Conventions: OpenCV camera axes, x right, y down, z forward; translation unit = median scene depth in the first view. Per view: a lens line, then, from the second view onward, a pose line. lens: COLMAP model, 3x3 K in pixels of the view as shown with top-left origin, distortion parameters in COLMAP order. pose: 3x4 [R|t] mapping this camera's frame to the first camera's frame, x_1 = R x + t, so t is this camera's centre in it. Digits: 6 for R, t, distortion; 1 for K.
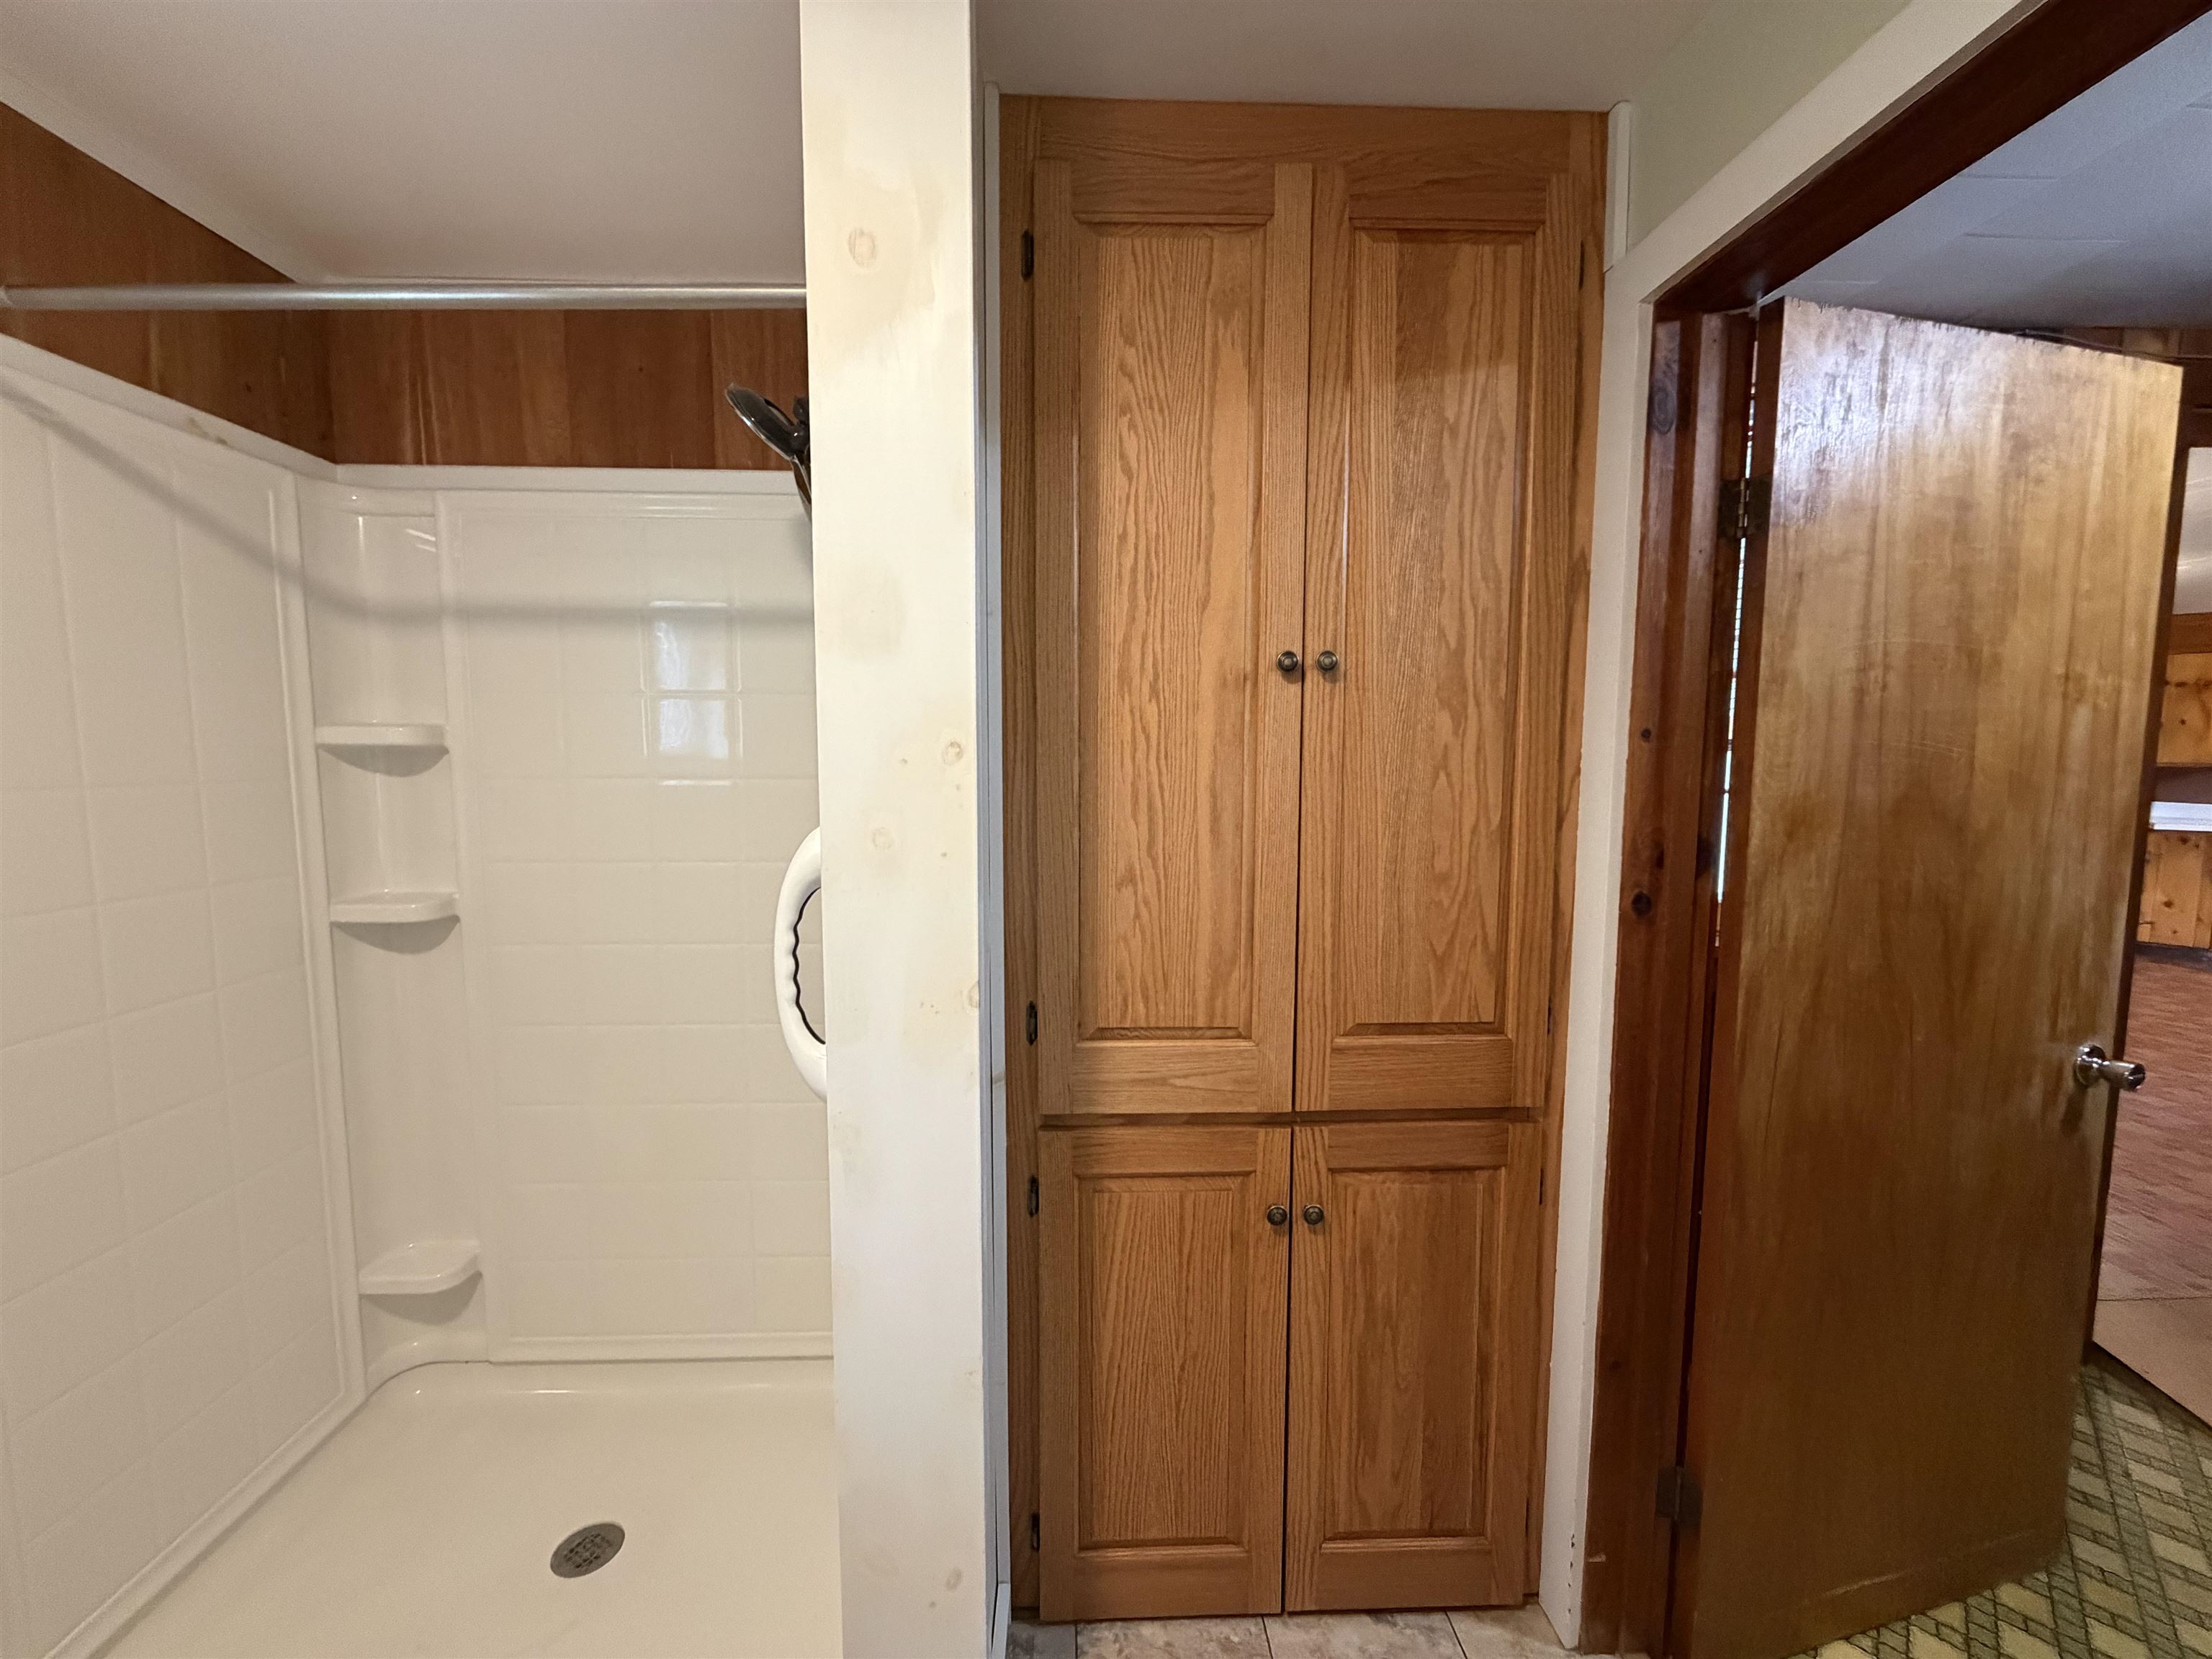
lens RADIAL K [[888.2, 0, 1103.5], [0, 888.2, 822.5], [0, 0, 1]] dist [0.000923, -0.000873]
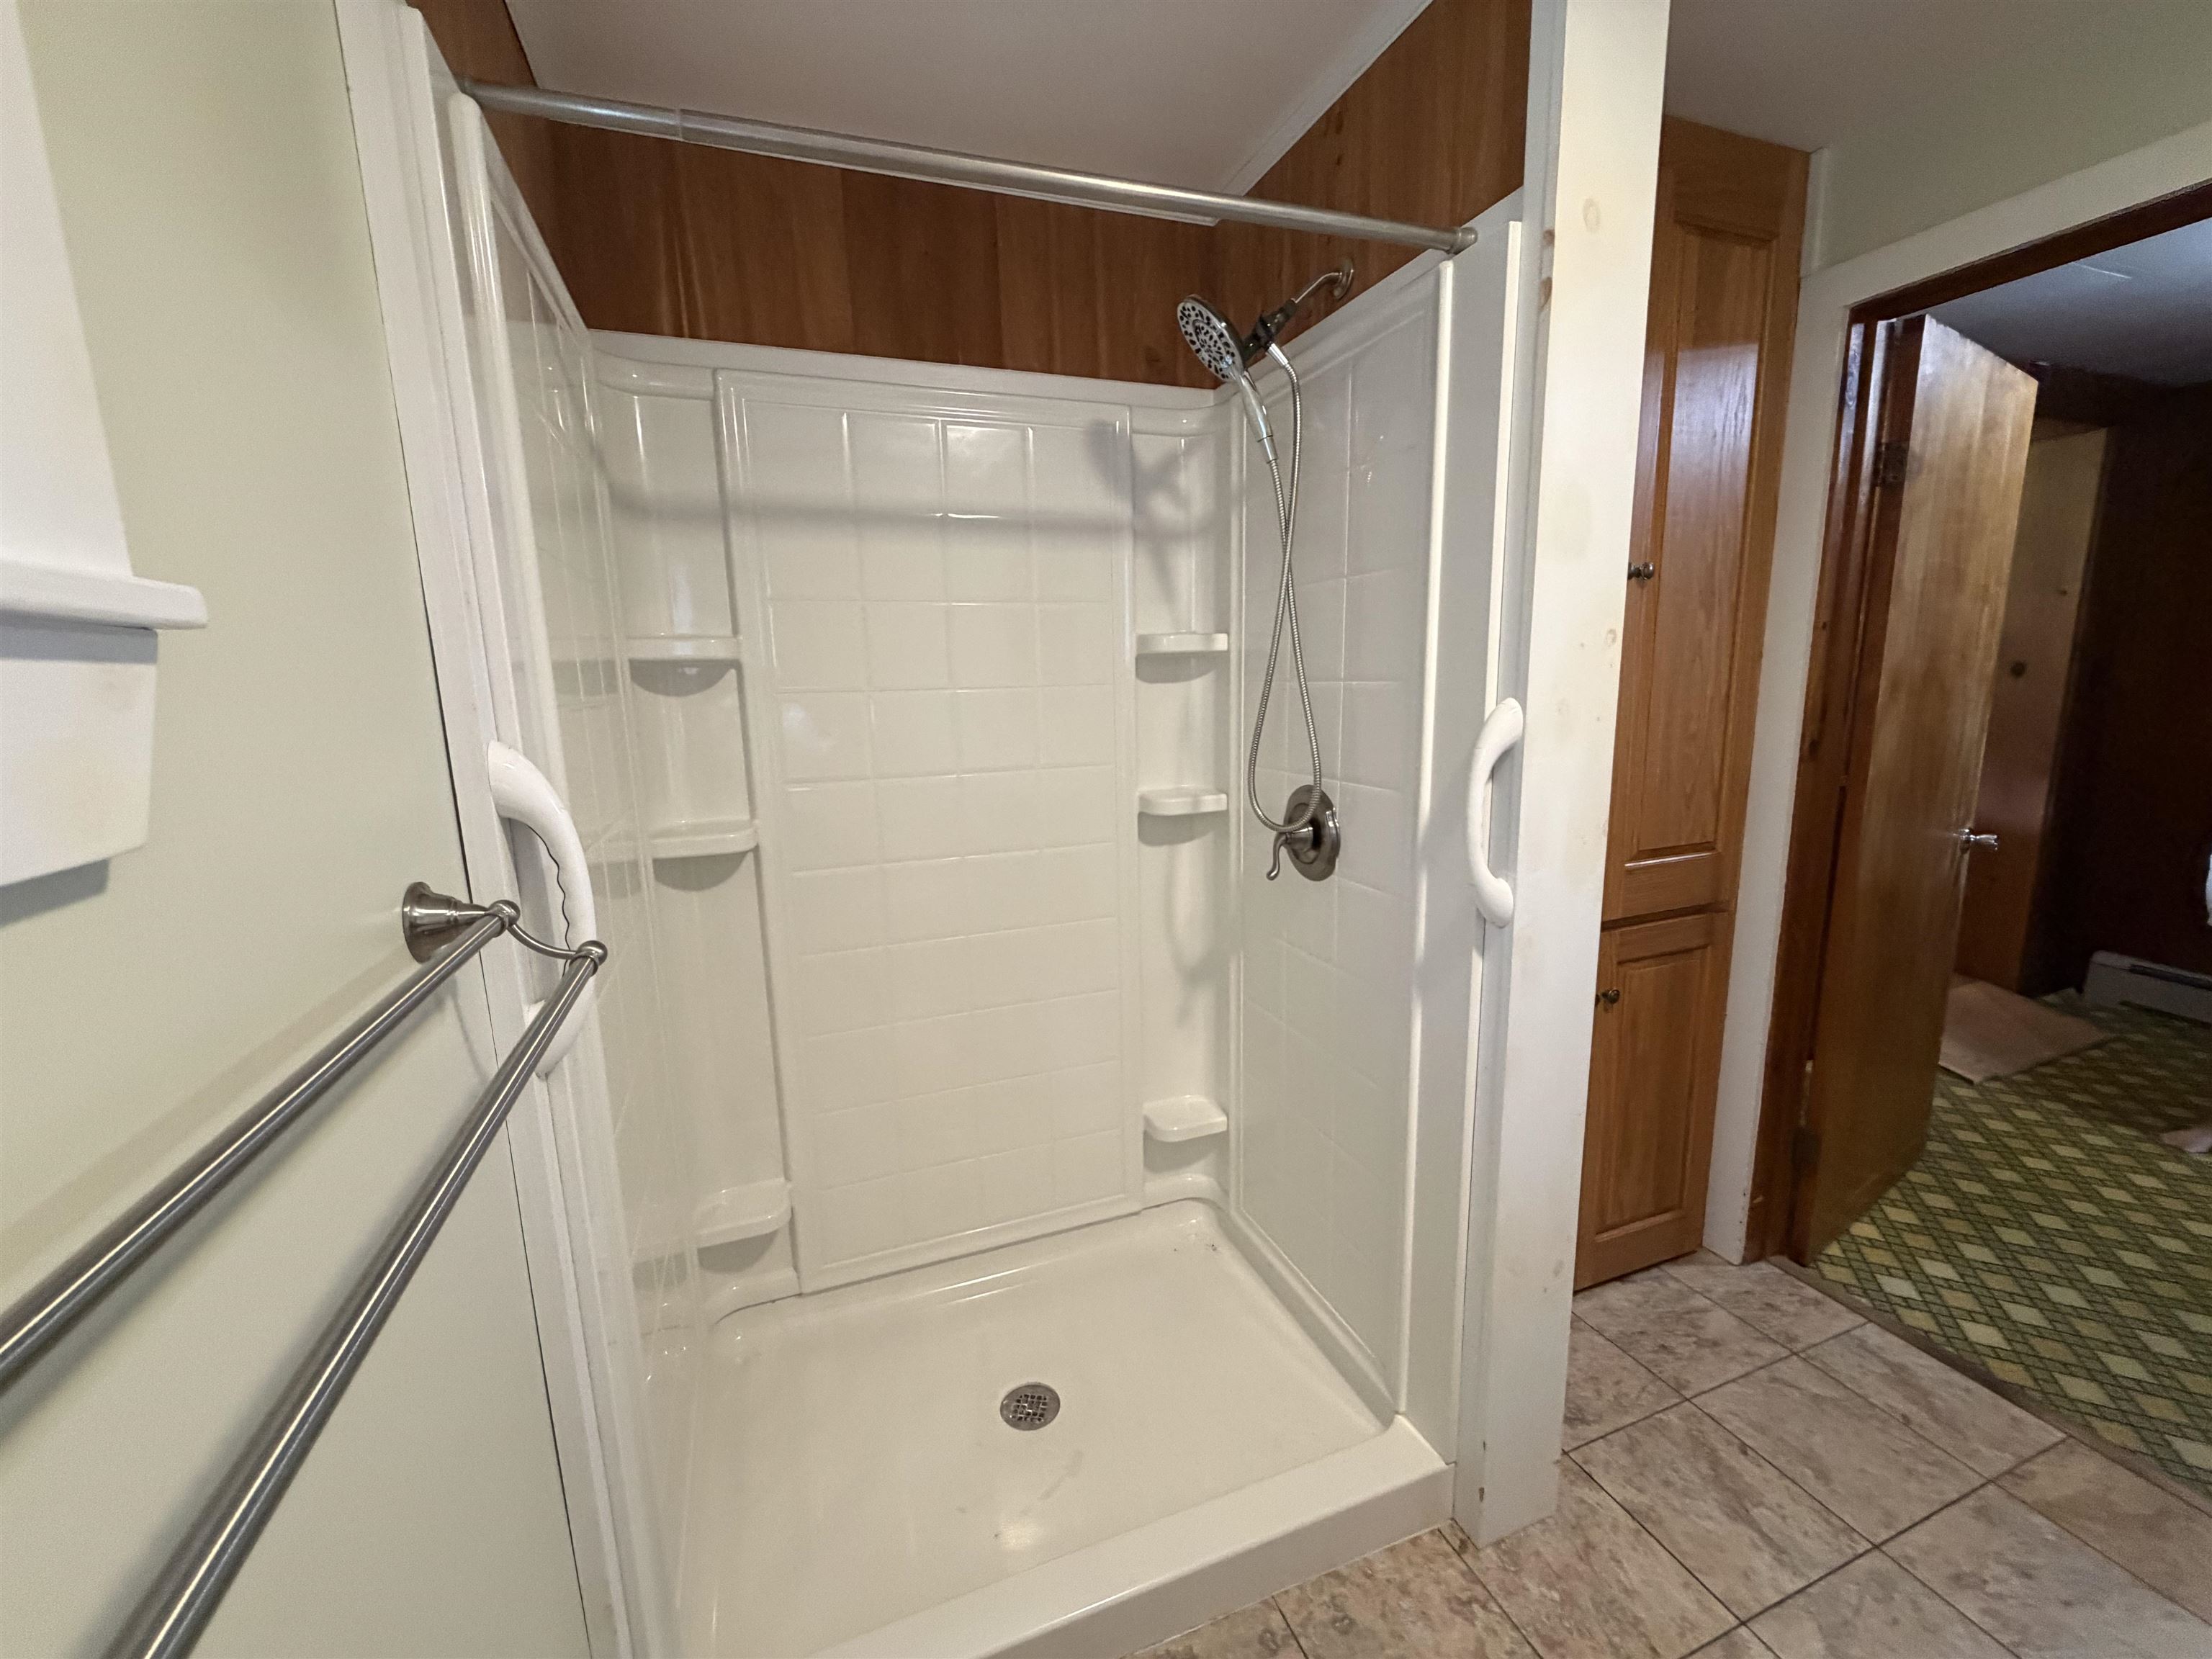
lens RADIAL K [[888.2, 0, 1093.0], [0, 888.2, 824.4], [0, 0, 1]] dist [0.000923, -0.000873]
pose [[0.947197, -0.079361, 0.310677, -0.873612], [0.052656, 0.994232, 0.093434, 0.019600], [-0.316300, -0.072141, 0.945912, 0.007011]]
